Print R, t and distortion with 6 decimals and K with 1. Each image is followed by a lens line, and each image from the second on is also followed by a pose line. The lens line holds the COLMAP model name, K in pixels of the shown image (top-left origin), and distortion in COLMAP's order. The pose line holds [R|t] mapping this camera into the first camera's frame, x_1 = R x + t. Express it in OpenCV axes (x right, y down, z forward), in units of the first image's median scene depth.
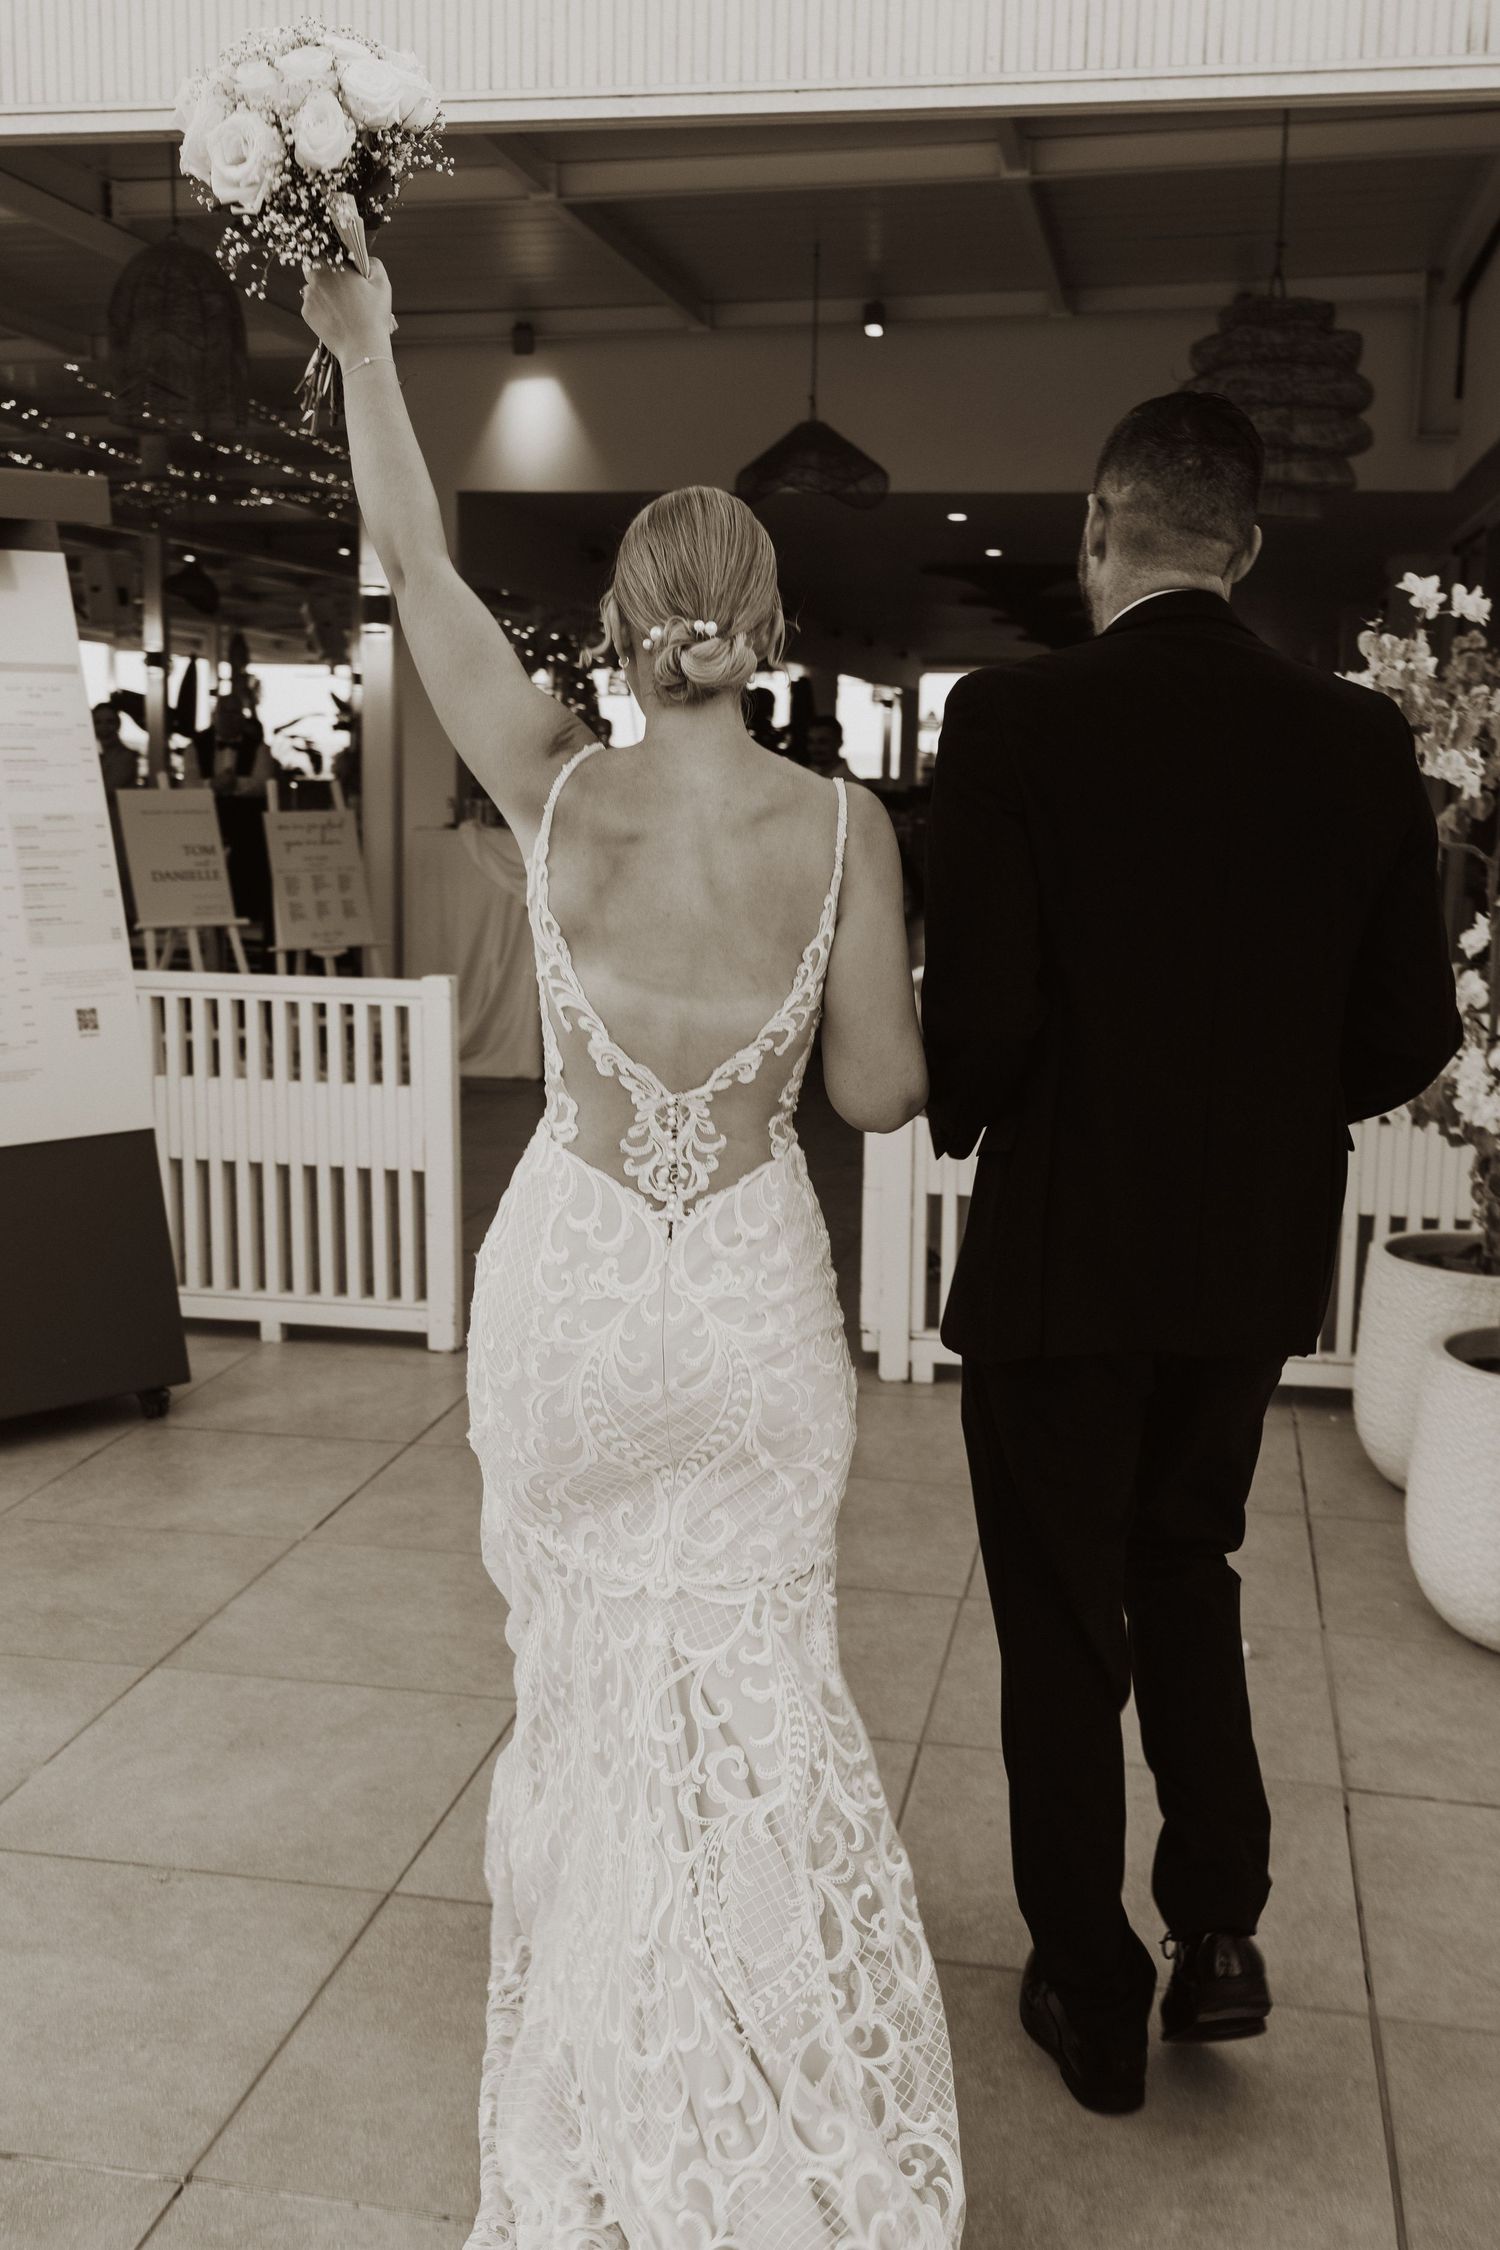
lens RADIAL K [[2270.2, 0, 750.0], [0, 2270.2, 1125.0], [0, 0, 1]] dist [0.005260, 0.001746]
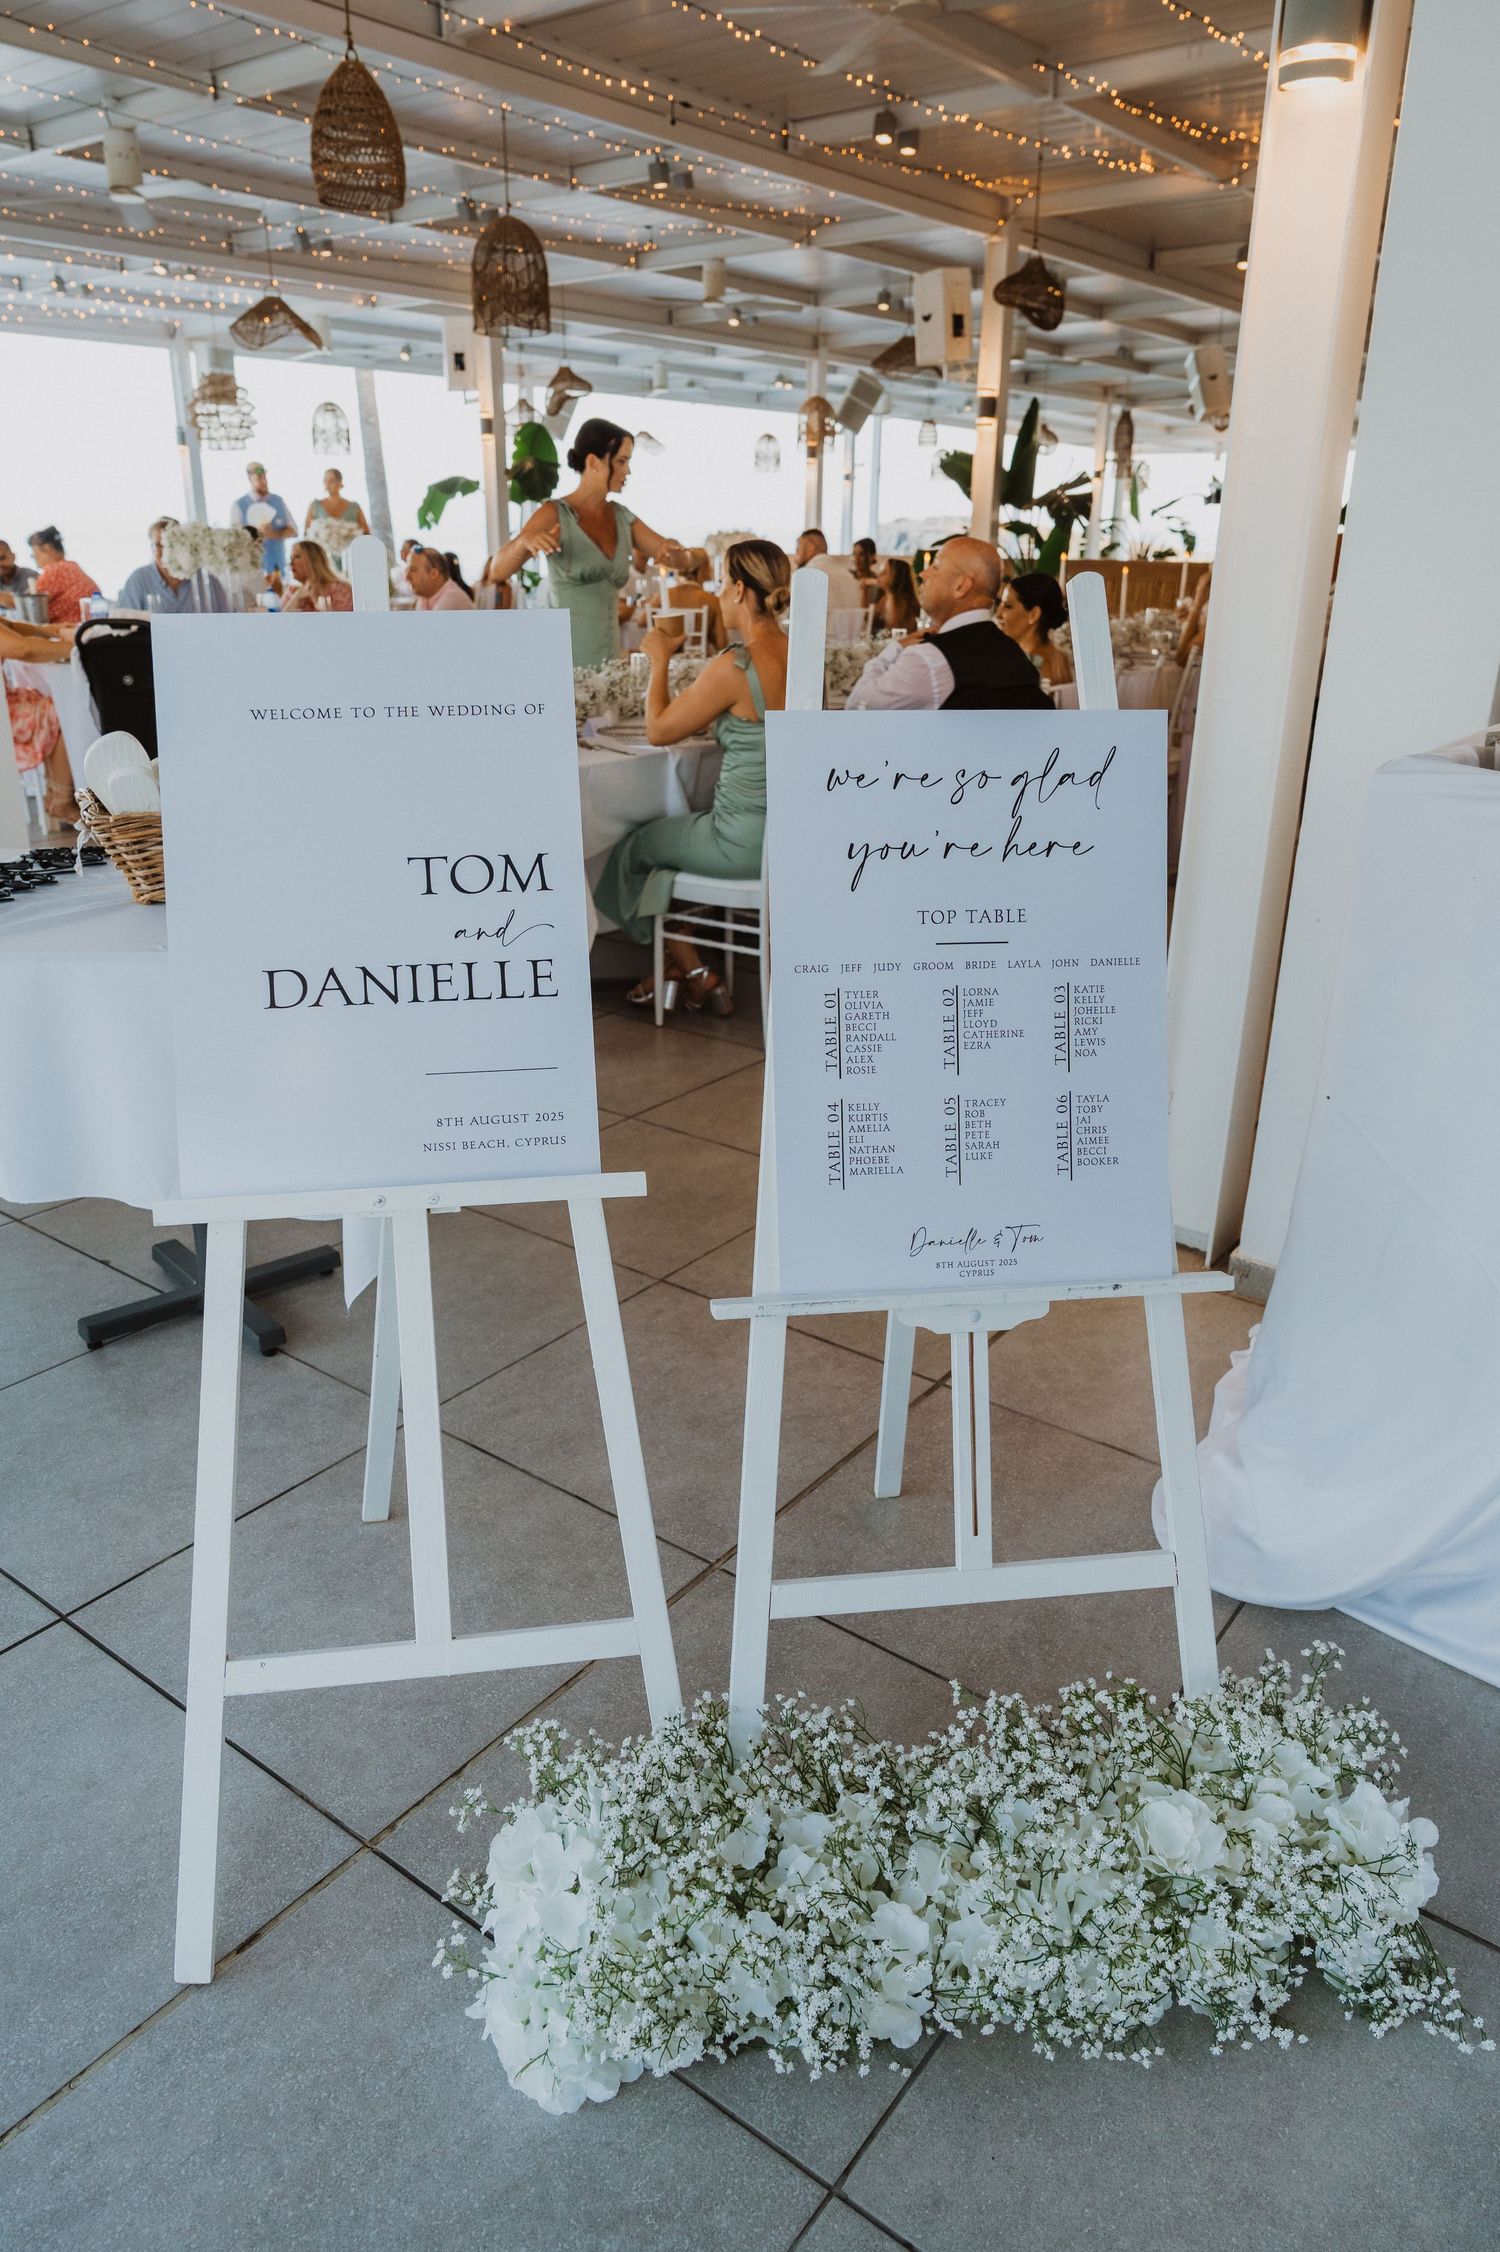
lens RADIAL K [[1536.0, 0, 750.0], [0, 1536.0, 1126.0], [0, 0, 1]] dist [-0.006253, -0.002198]
pose [[0.899040, 0.165937, -0.405207, -0.141899], [-0.081442, 0.972633, 0.217606, -0.129467], [0.430227, -0.162636, 0.887950, 0.839724]]
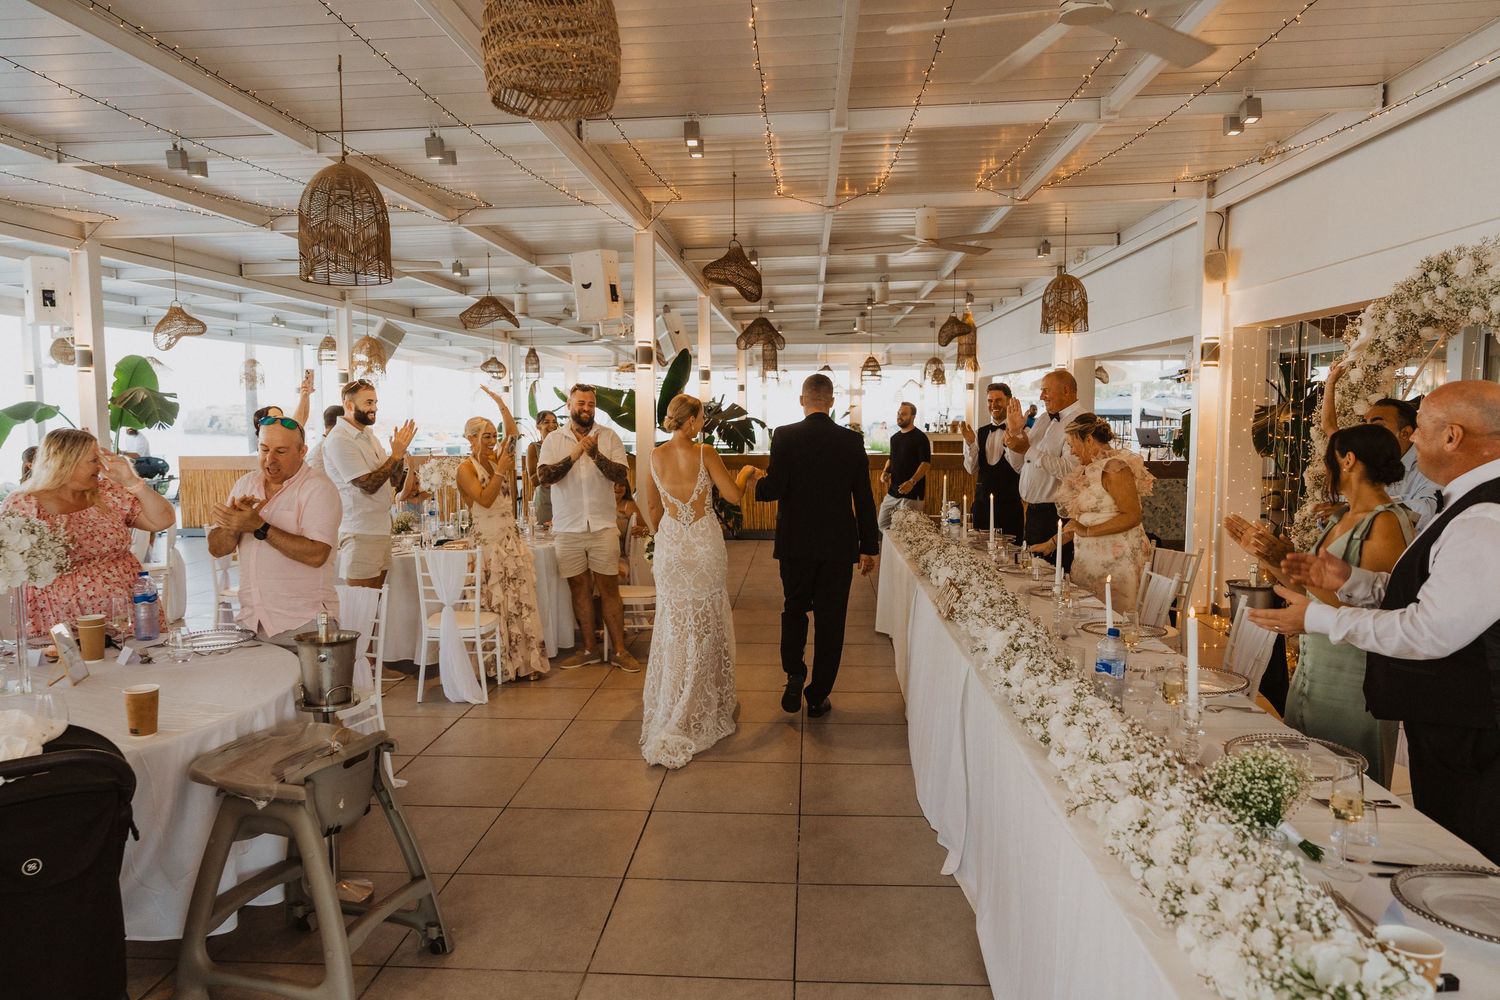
lens RADIAL K [[1023.1, 0, 750.0], [0, 1023.1, 500.0], [0, 0, 1]] dist [-0.006253, -0.002198]
pose [[0.991646, -0.015765, 0.128019, -0.536507], [0.025975, 0.996577, -0.078486, -0.205771], [-0.126344, 0.081156, 0.988661, 1.085053]]
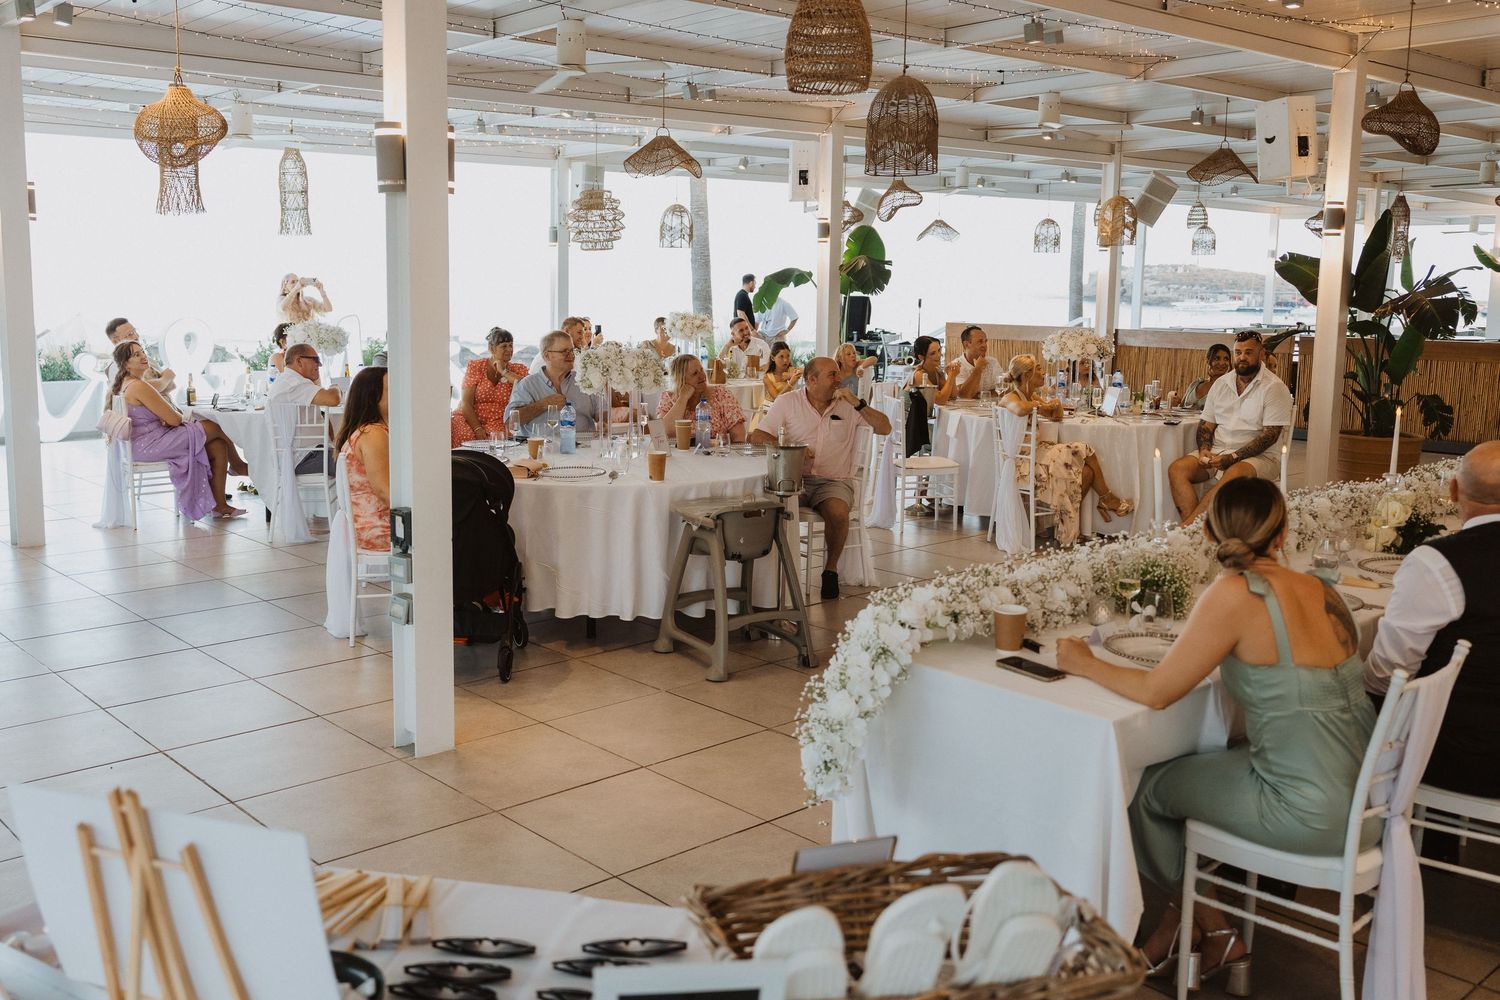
lens RADIAL K [[1372.8, 0, 666.6], [0, 1372.8, 444.8], [0, 0, 1]] dist [-0.006739, 0.014121]
pose [[0.781141, 0.081485, -0.619015, -0.263936], [-0.109149, 0.994002, -0.006889, -0.178709], [0.614740, 0.072946, 0.785349, 0.891353]]
